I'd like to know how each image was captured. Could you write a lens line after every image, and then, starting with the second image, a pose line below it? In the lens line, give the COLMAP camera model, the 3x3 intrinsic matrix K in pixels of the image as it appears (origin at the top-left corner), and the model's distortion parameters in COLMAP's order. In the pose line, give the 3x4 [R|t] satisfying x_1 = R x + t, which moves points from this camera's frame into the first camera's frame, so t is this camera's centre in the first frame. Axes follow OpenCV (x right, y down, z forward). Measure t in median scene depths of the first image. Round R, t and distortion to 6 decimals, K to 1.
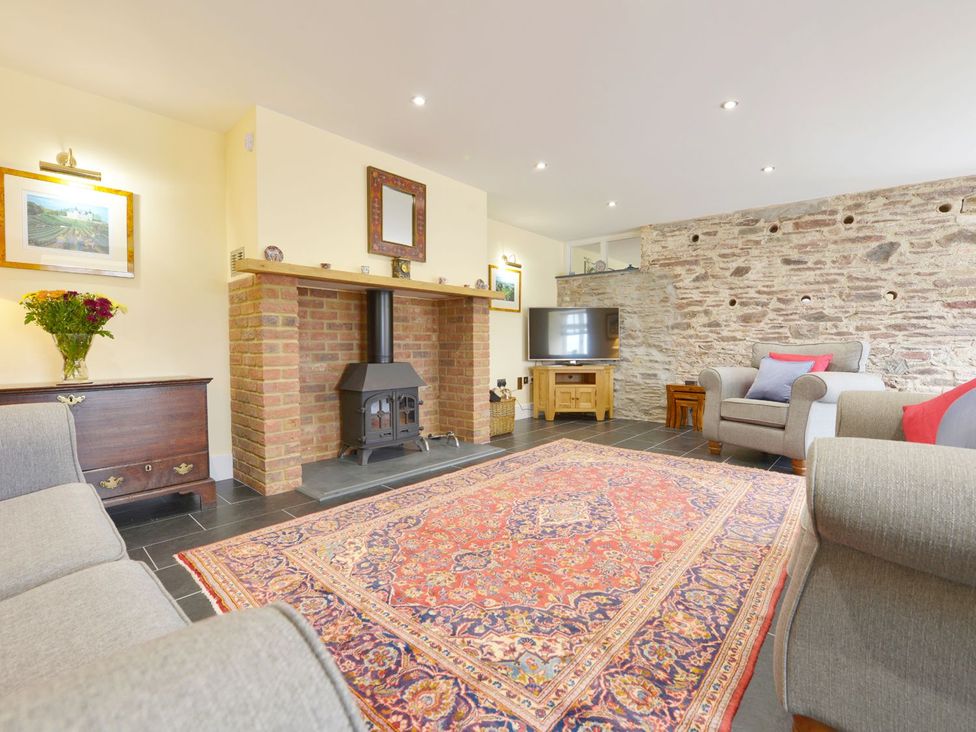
lens RADIAL K [[450.2, 0, 488.0], [0, 450.2, 366.0], [0, 0, 1]] dist [-0.016898, -0.001059]
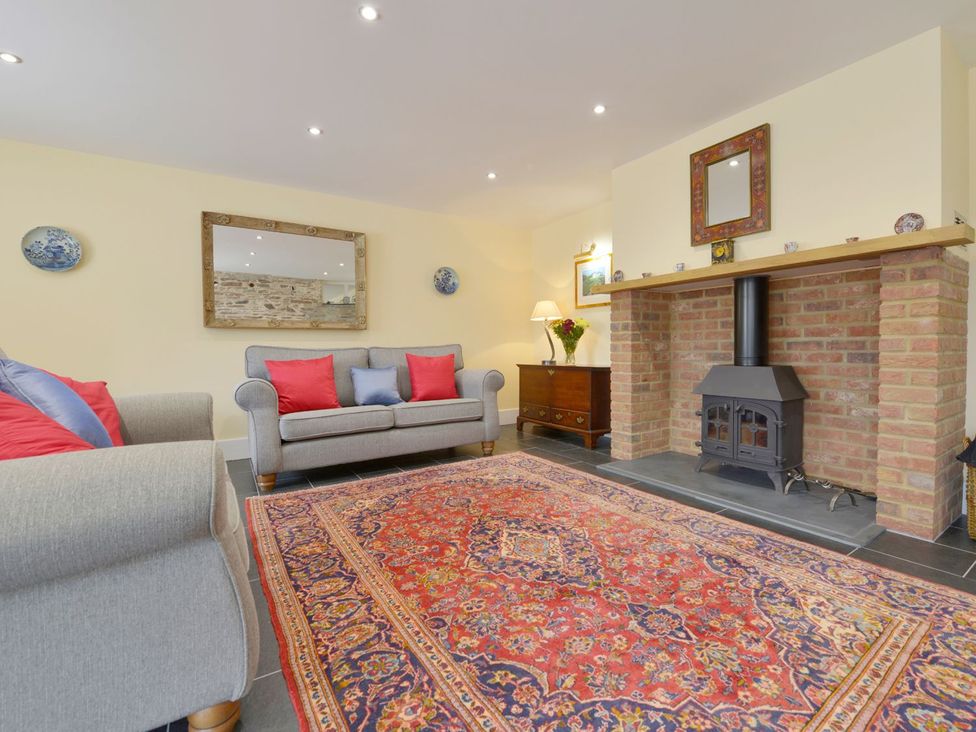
lens RADIAL K [[439.0, 0, 522.4], [0, 439.0, 365.9], [0, 0, 1]] dist [-0.013526, -0.000694]
pose [[-0.230497, 0.046997, -0.971937, 0.999411], [-0.033515, 0.997857, 0.056199, -0.058919], [0.972496, 0.045528, -0.228428, 1.213210]]
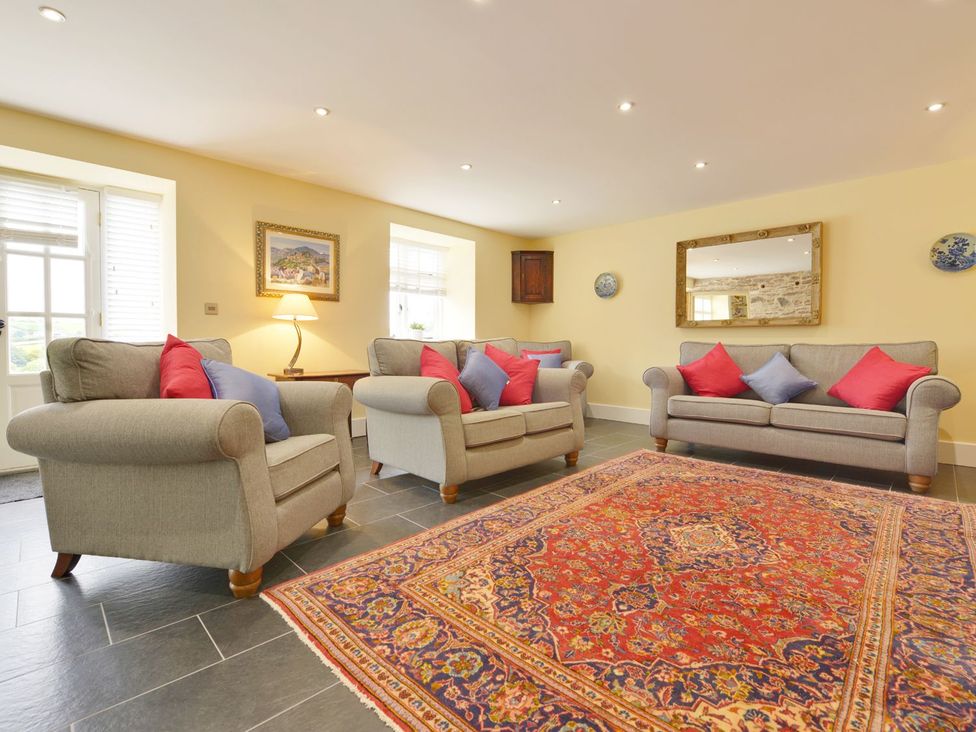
lens RADIAL K [[450.2, 0, 488.0], [0, 450.2, 366.0], [0, 0, 1]] dist [-0.016898, -0.001059]
pose [[-0.999119, -0.002636, 0.041872, 0.571219], [0.001256, 0.995698, 0.092644, -0.088308], [-0.041936, 0.092615, -0.994818, 1.933120]]
